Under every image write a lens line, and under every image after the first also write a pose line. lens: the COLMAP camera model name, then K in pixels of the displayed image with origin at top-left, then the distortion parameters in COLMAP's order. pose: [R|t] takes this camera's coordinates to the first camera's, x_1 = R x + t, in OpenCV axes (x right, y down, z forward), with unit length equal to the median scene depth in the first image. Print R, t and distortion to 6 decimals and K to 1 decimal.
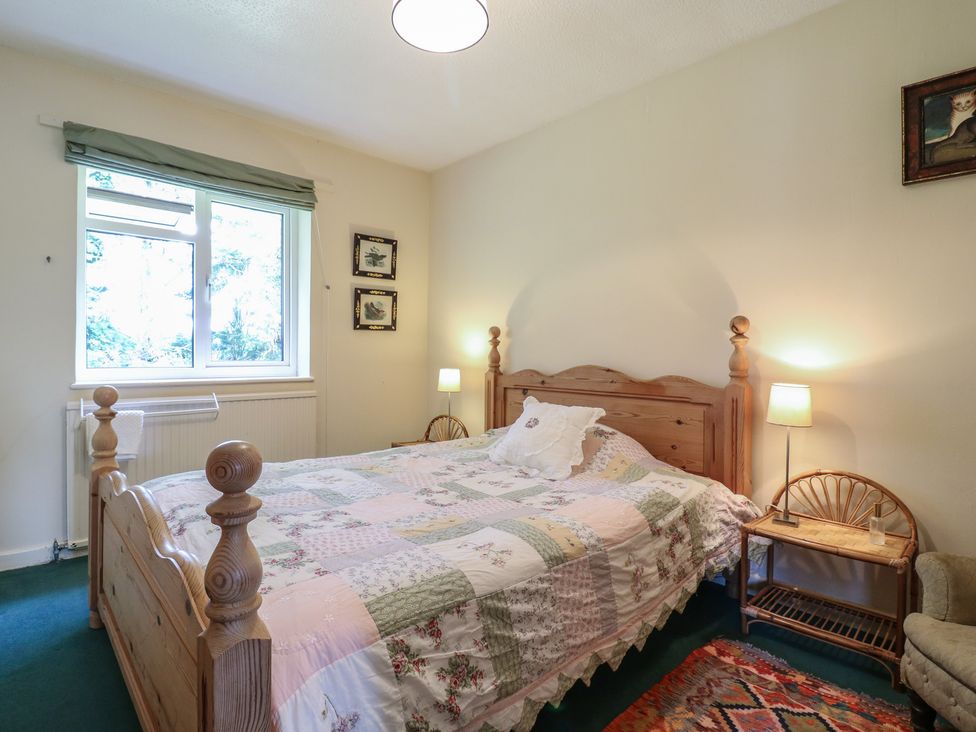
lens RADIAL K [[510.5, 0, 493.4], [0, 510.5, 356.9], [0, 0, 1]] dist [0.000030, -0.013259]
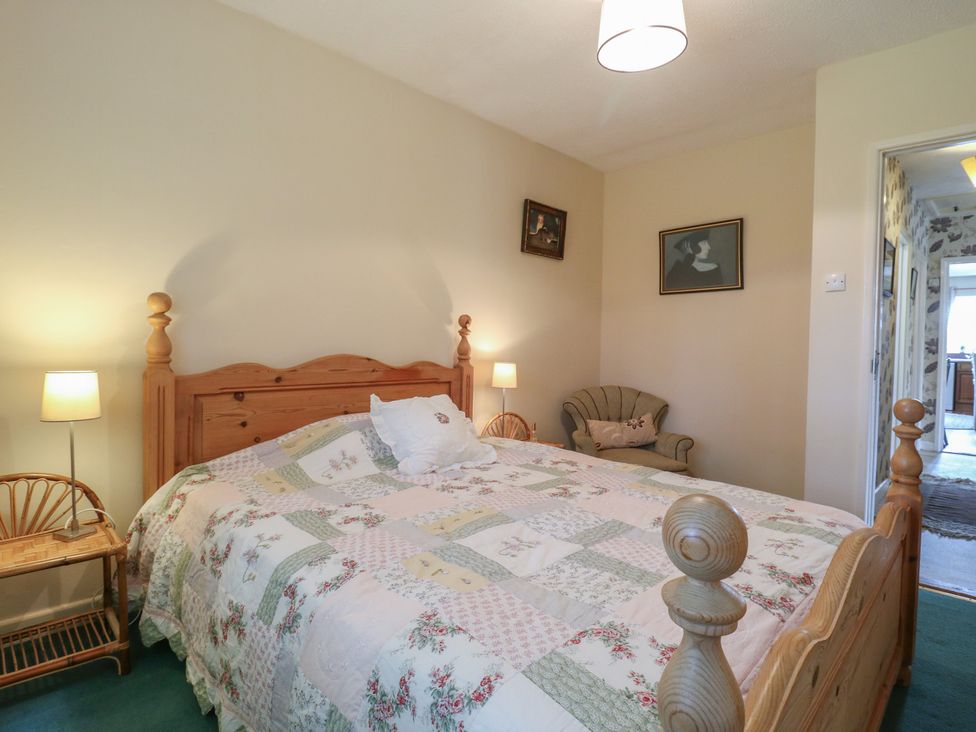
lens RADIAL K [[510.5, 0, 493.4], [0, 510.5, 356.9], [0, 0, 1]] dist [0.000030, -0.013259]
pose [[-0.039833, -0.031976, 0.998695, -0.839356], [-0.010881, 0.999442, 0.031566, -0.011151], [-0.999147, -0.009610, -0.040159, 0.937984]]
